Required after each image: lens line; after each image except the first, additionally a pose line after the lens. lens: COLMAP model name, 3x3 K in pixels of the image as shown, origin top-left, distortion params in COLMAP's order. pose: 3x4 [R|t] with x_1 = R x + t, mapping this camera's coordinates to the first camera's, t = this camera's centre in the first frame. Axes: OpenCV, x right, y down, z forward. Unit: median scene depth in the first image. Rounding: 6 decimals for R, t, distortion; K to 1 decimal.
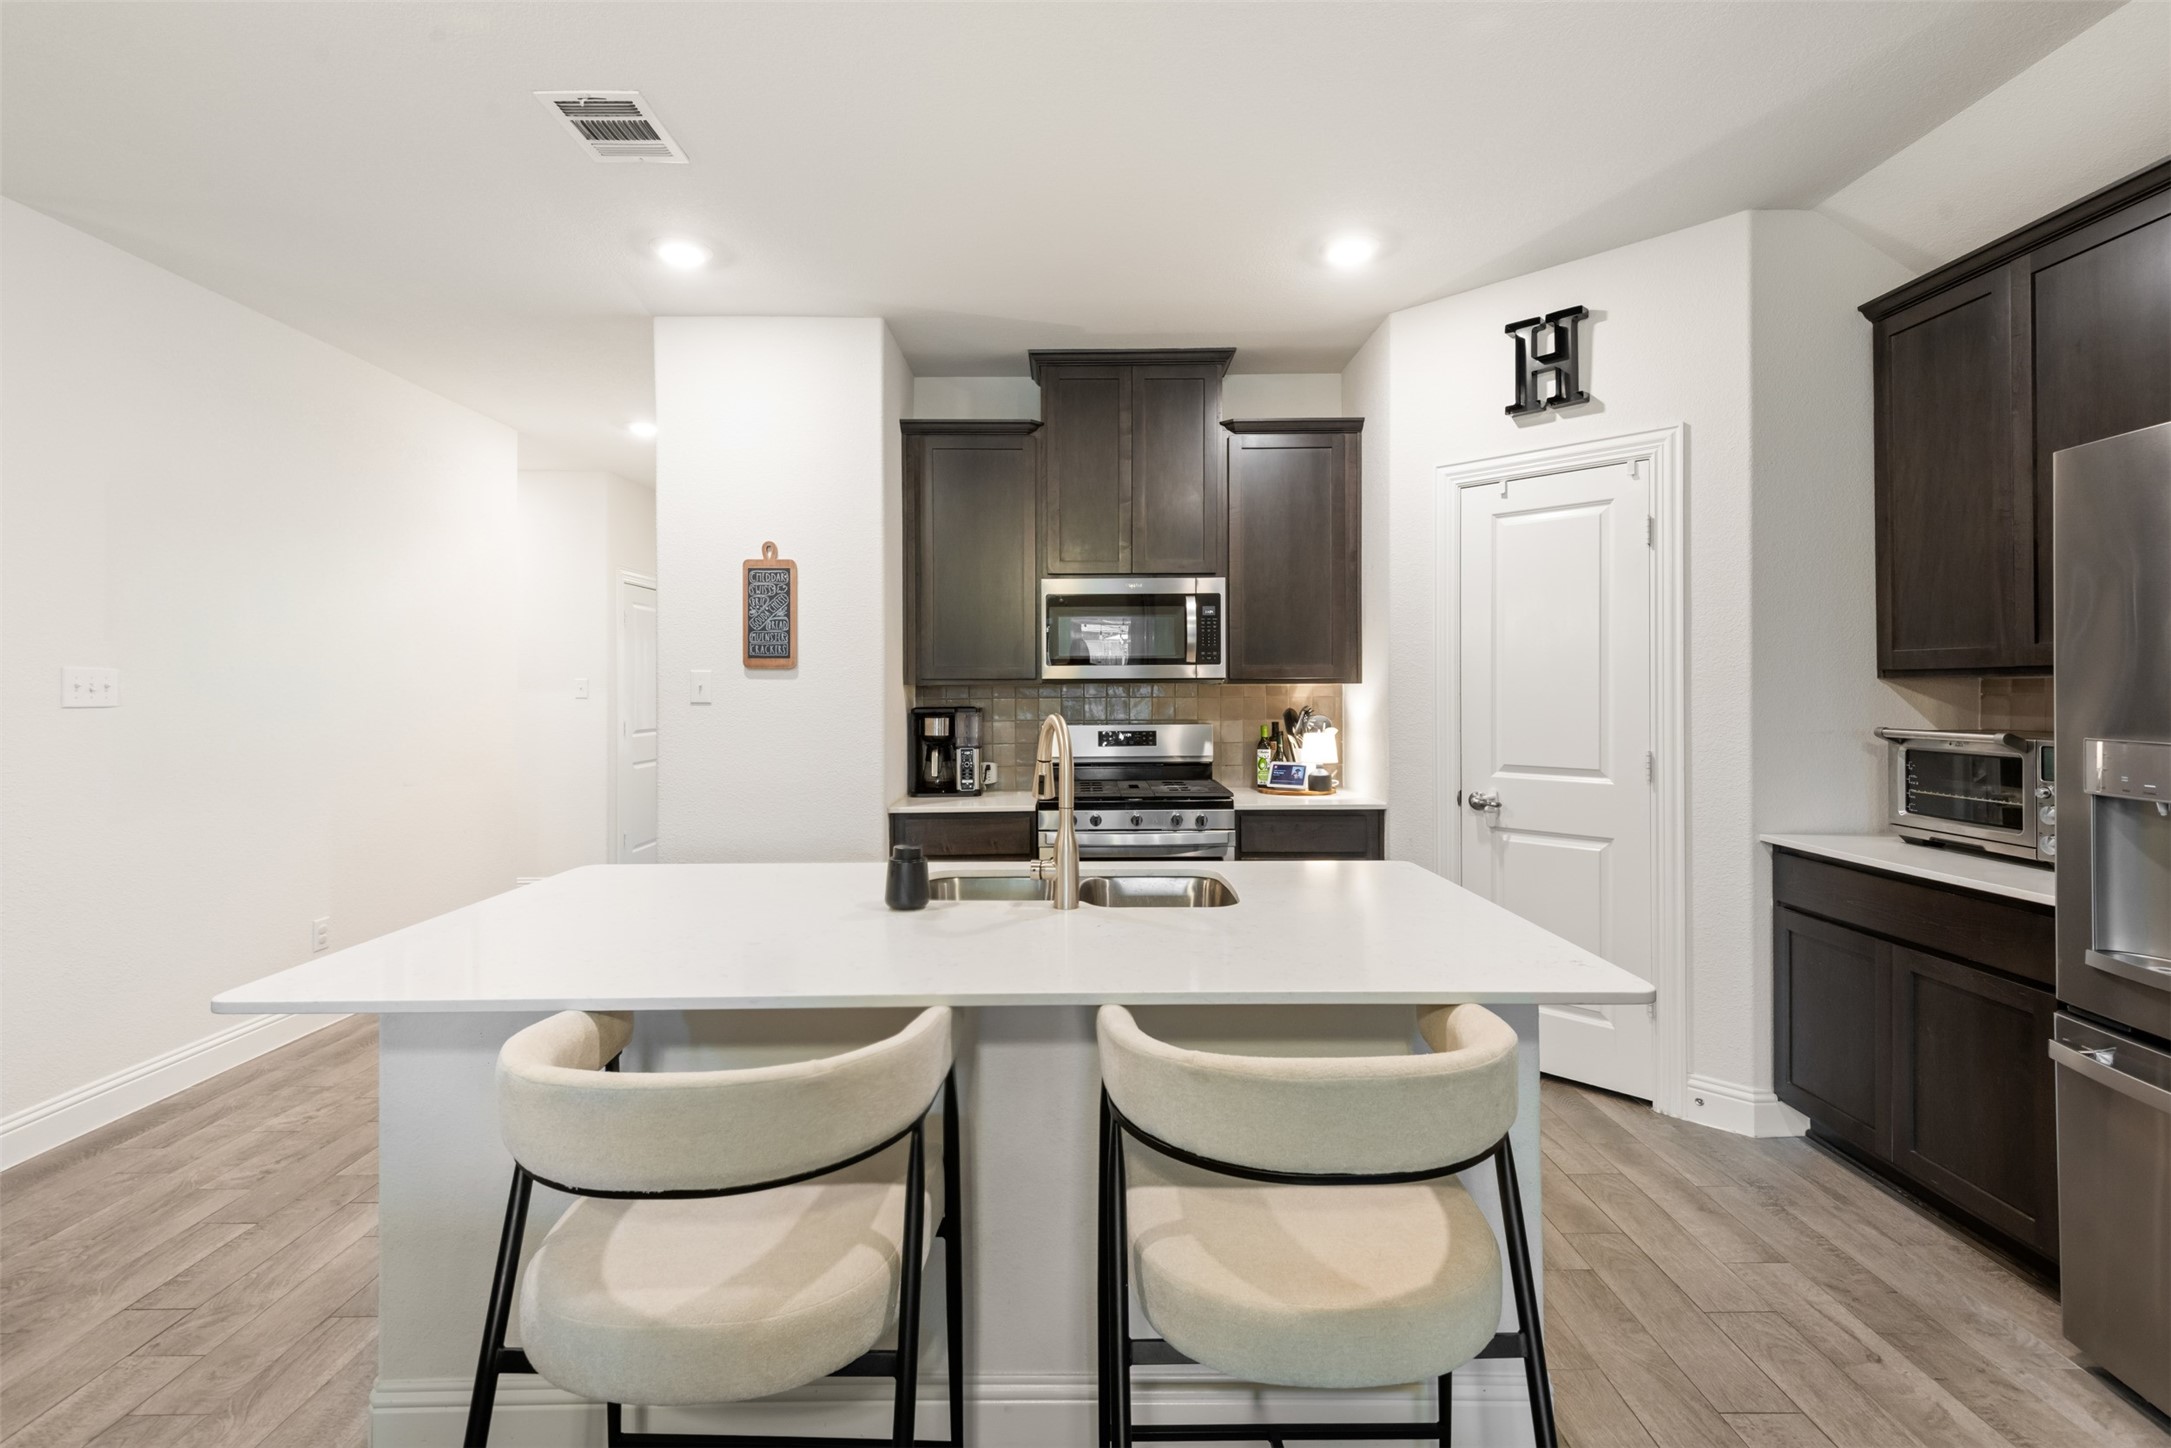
lens RADIAL K [[1005.2, 0, 1087.3], [0, 1005.2, 690.3], [0, 0, 1]] dist [0.016052, -0.000022]
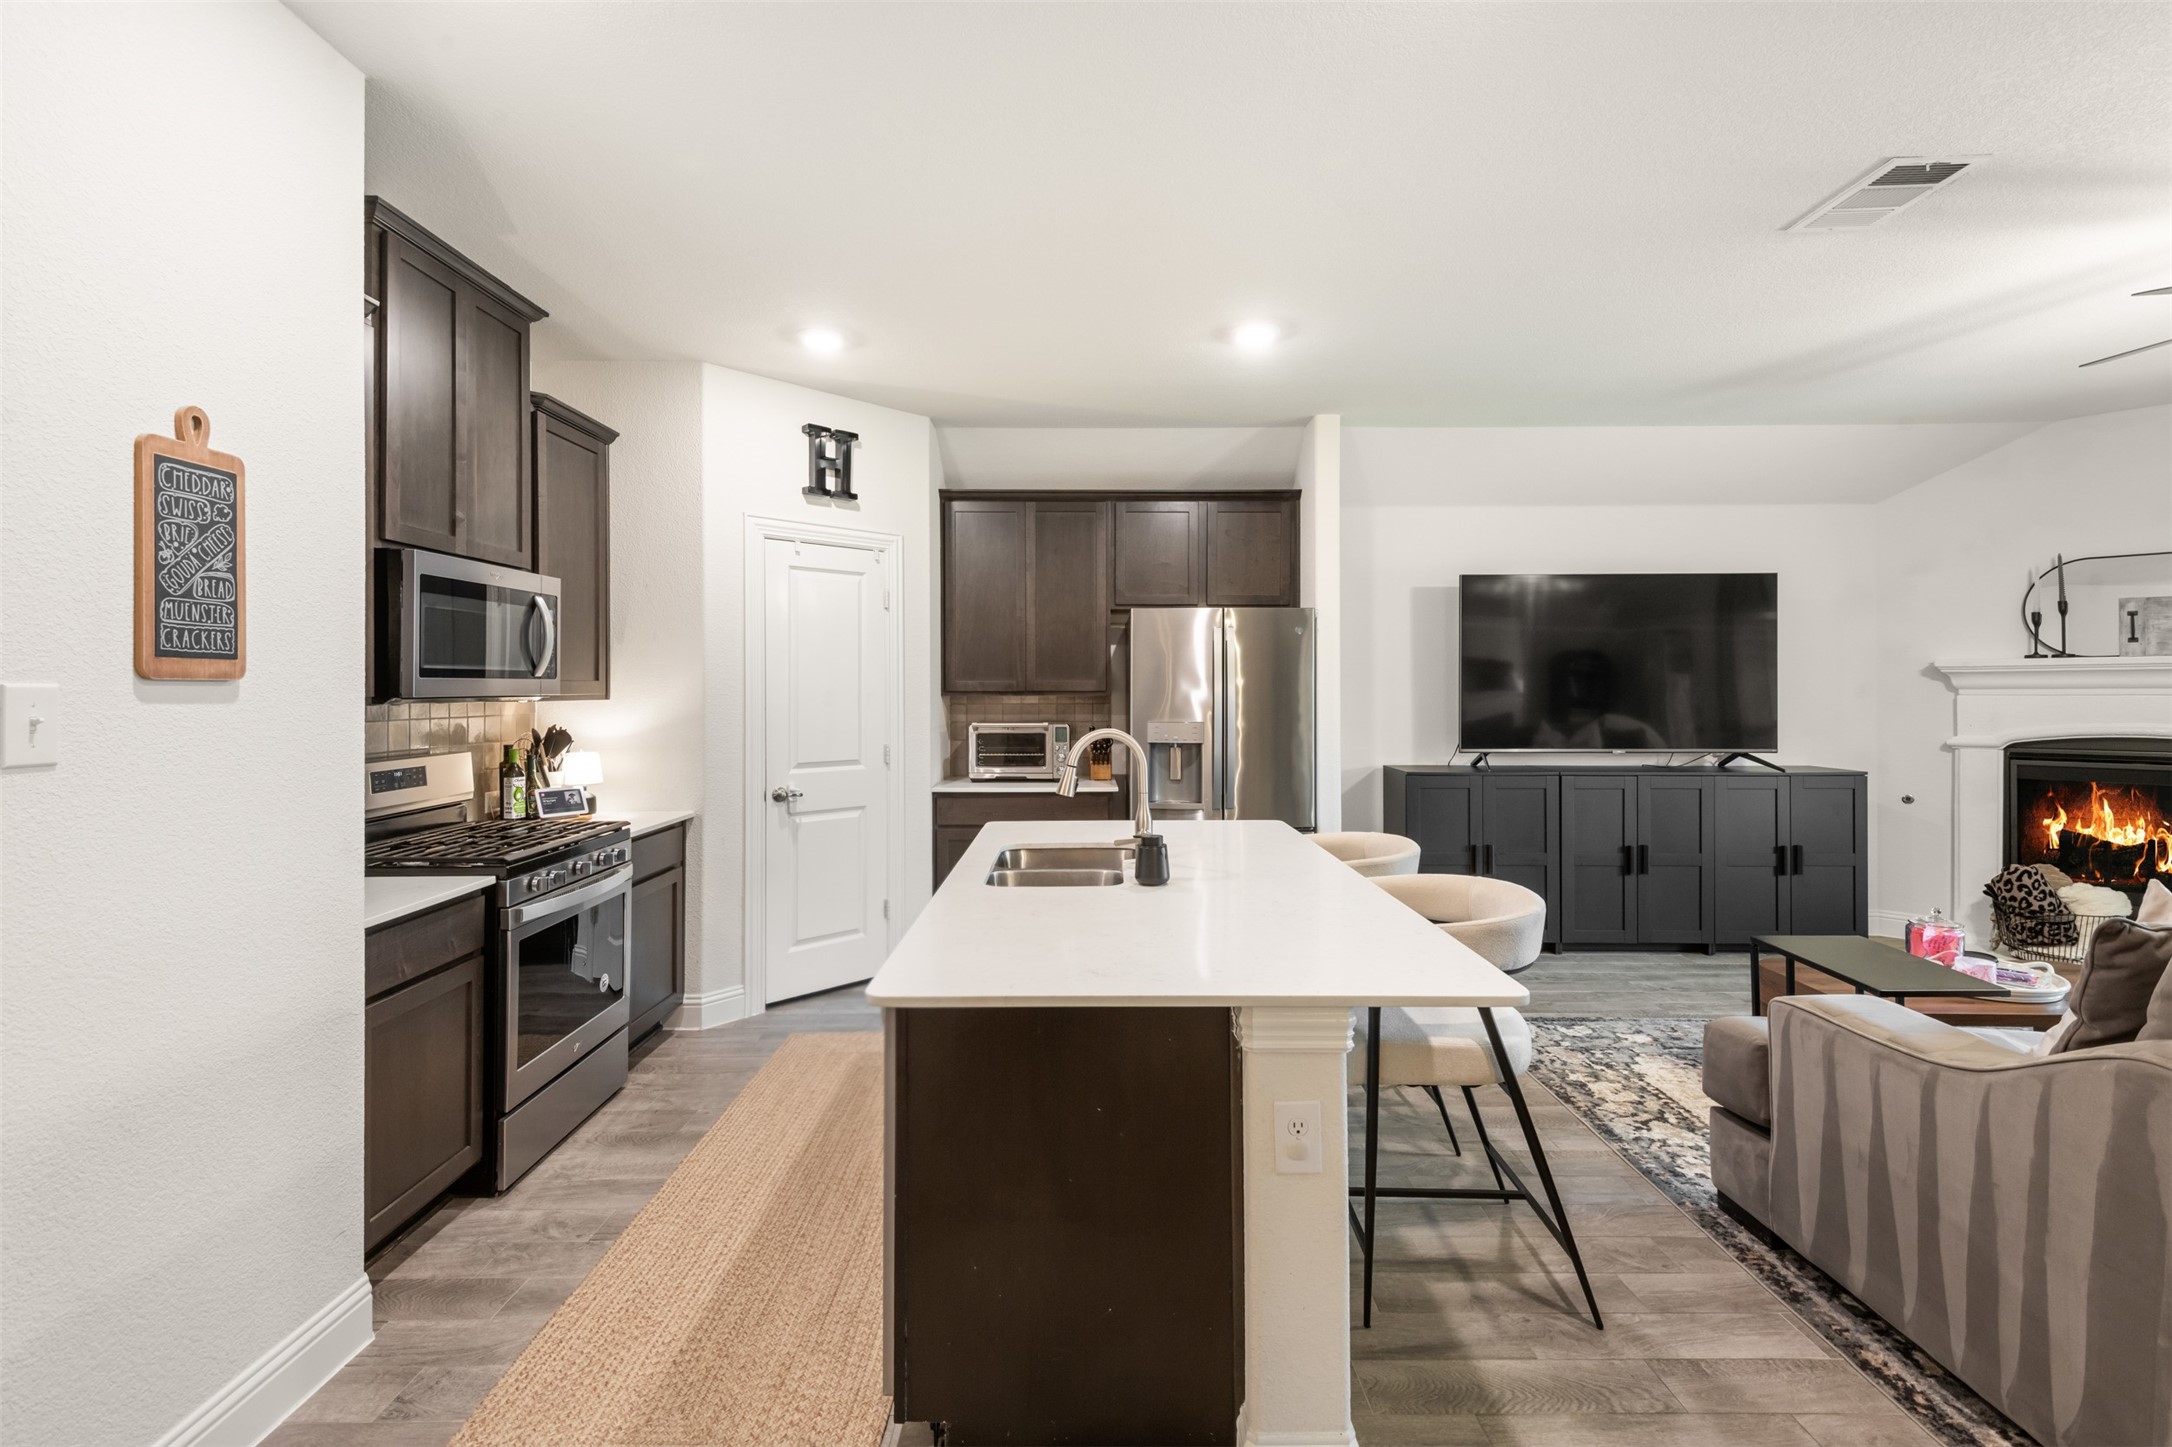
lens RADIAL K [[991.2, 0, 1086.7], [0, 991.2, 683.1], [0, 0, 1]] dist [0.029854, -0.012932]
pose [[-0.002234, 0.008592, 0.999961, -0.812812], [0.003605, 0.999957, -0.008584, -0.015224], [-0.999991, 0.003586, -0.002265, 0.611718]]
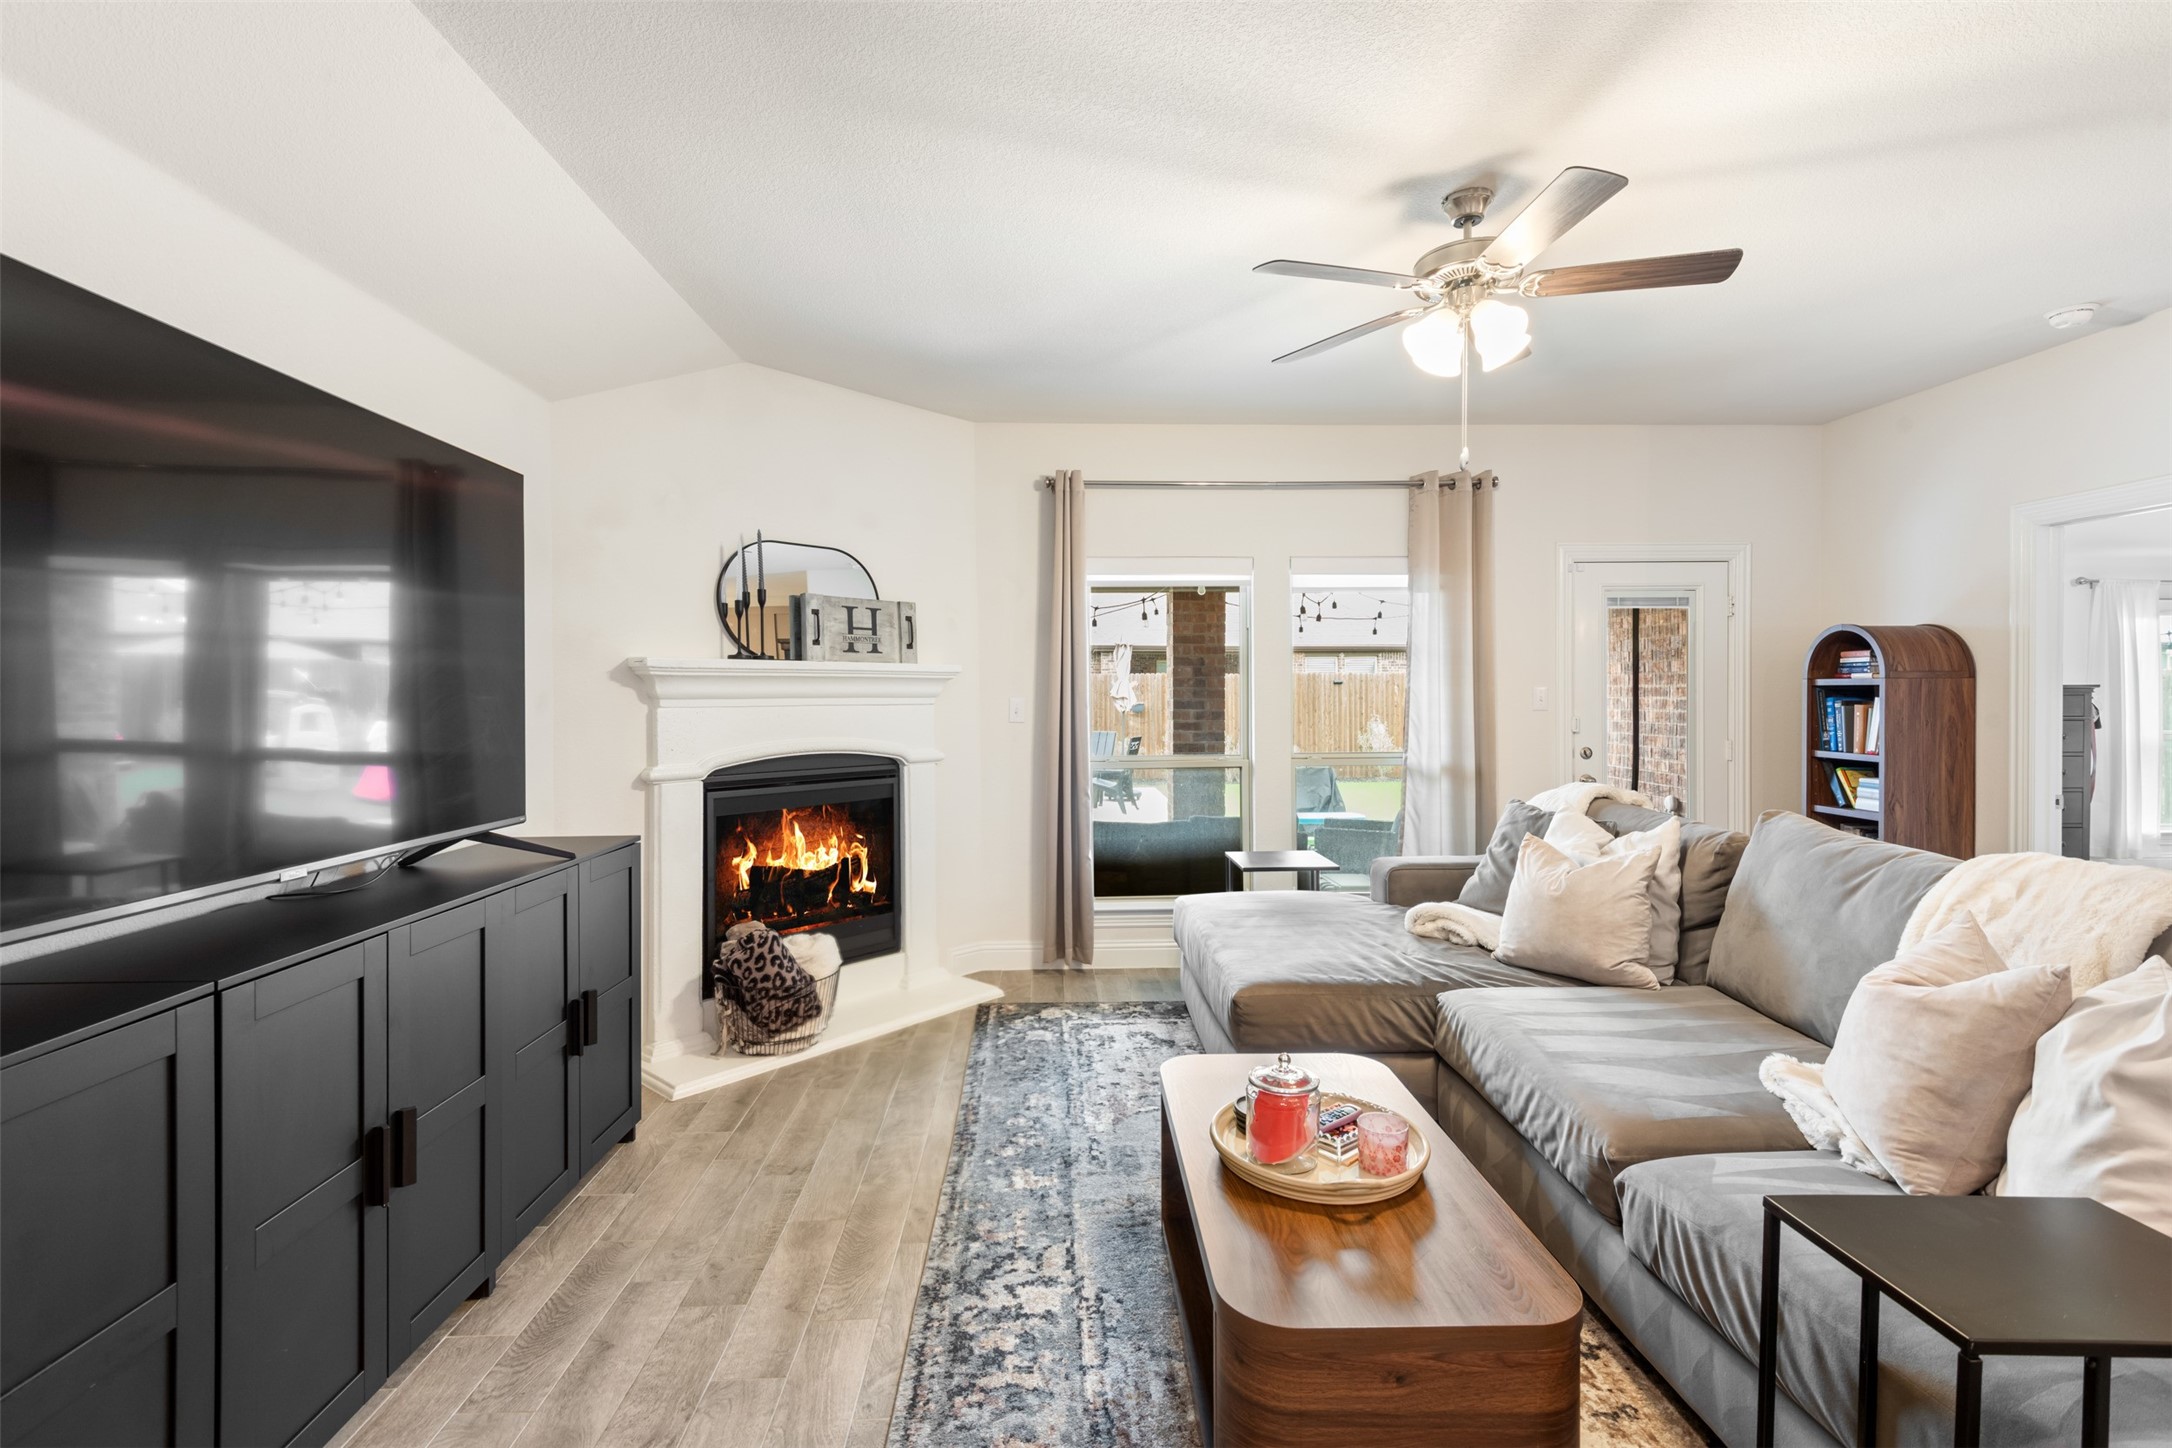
lens RADIAL K [[966.2, 0, 1092.0], [0, 966.2, 700.9], [0, 0, 1]] dist [0.026284, -0.021284]
pose [[-0.998756, 0.009058, -0.049039, 0.251794], [0.008749, 0.999941, 0.006504, -0.015363], [0.049095, 0.006067, -0.998776, 0.356985]]
